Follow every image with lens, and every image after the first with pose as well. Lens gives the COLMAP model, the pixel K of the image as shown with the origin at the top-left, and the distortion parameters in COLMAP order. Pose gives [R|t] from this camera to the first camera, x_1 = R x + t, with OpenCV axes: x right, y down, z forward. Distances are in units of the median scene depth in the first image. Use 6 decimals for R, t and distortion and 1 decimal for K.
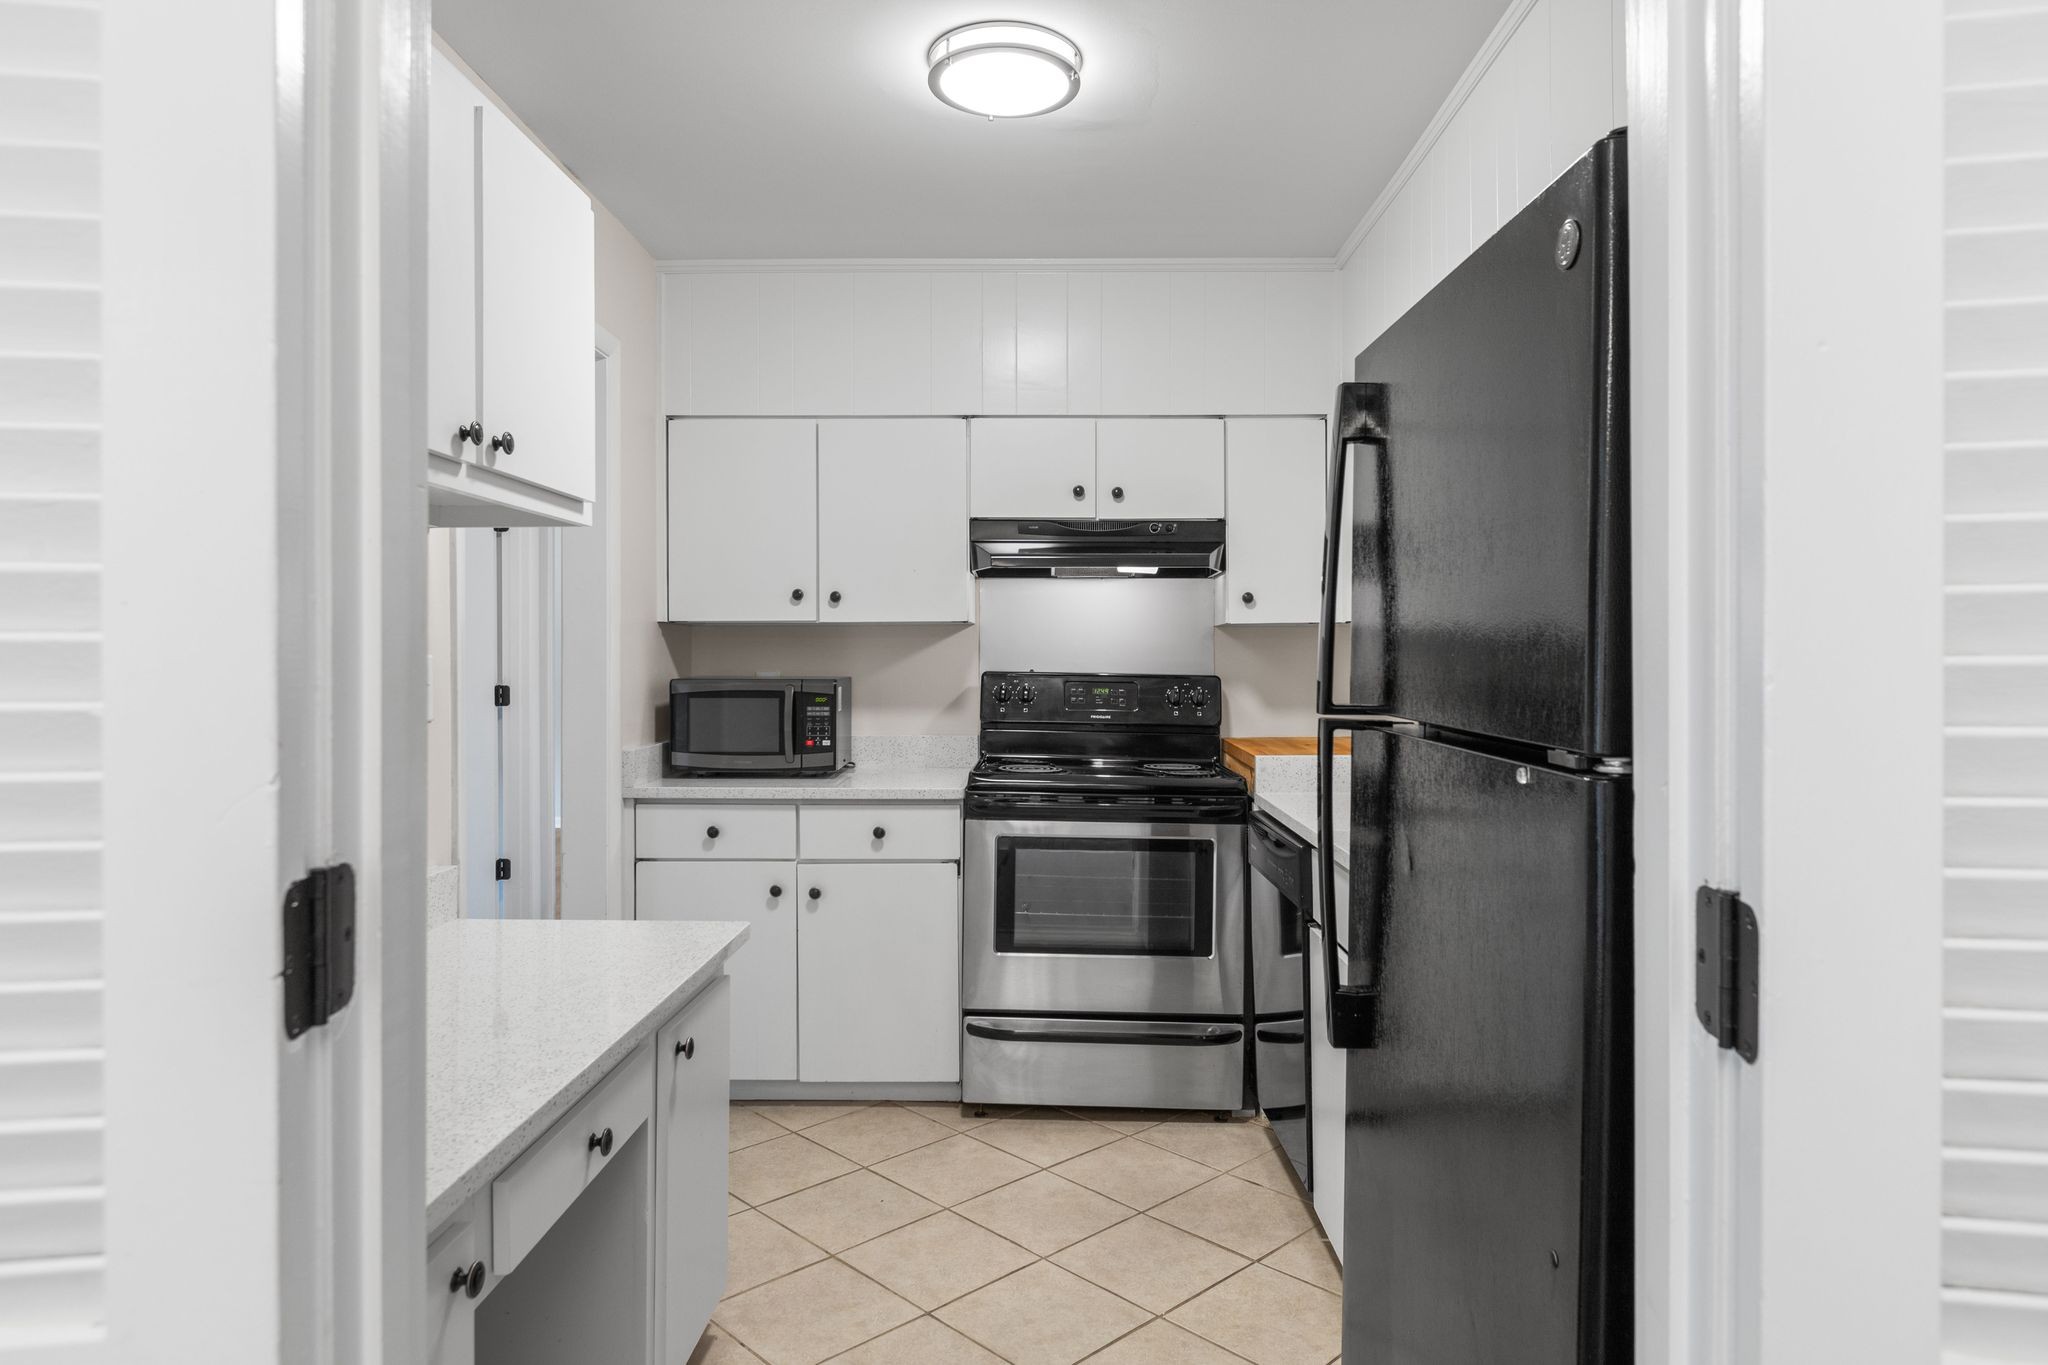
lens RADIAL K [[1124.1, 0, 1024.0], [0, 1124.1, 682.5], [0, 0, 1]] dist [0.001958, 0.001177]
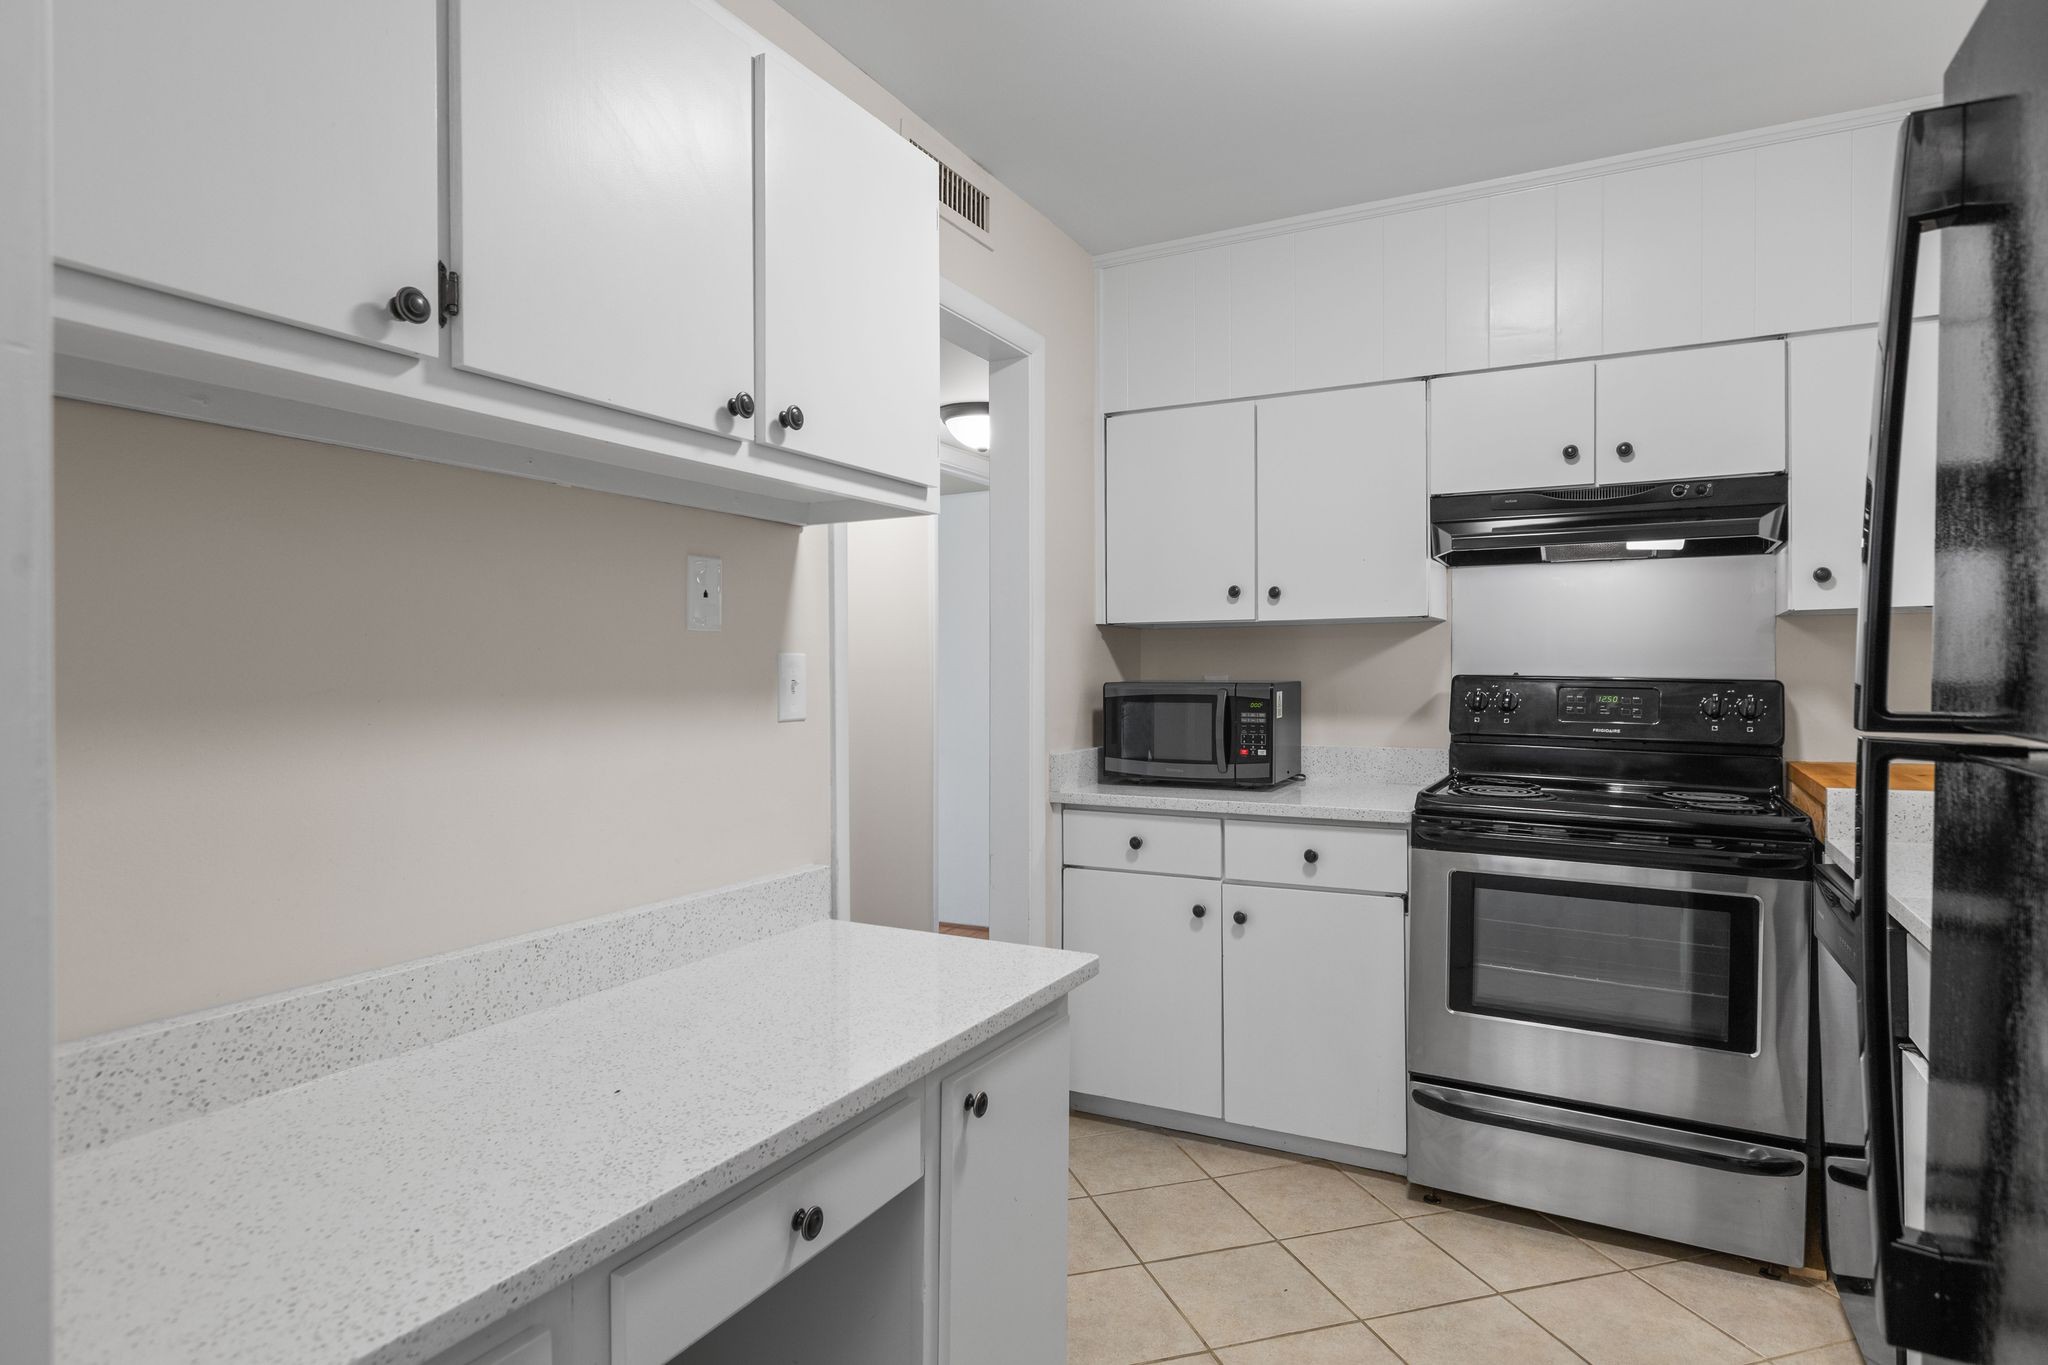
lens RADIAL K [[1110.3, 0, 1020.4], [0, 1110.3, 686.7], [0, 0, 1]] dist [0.001824, -0.001750]
pose [[0.899954, 0.004186, -0.435965, 0.044209], [-0.005638, 0.999982, -0.002037, 0.003390], [0.435949, 0.004291, 0.899961, 0.112105]]
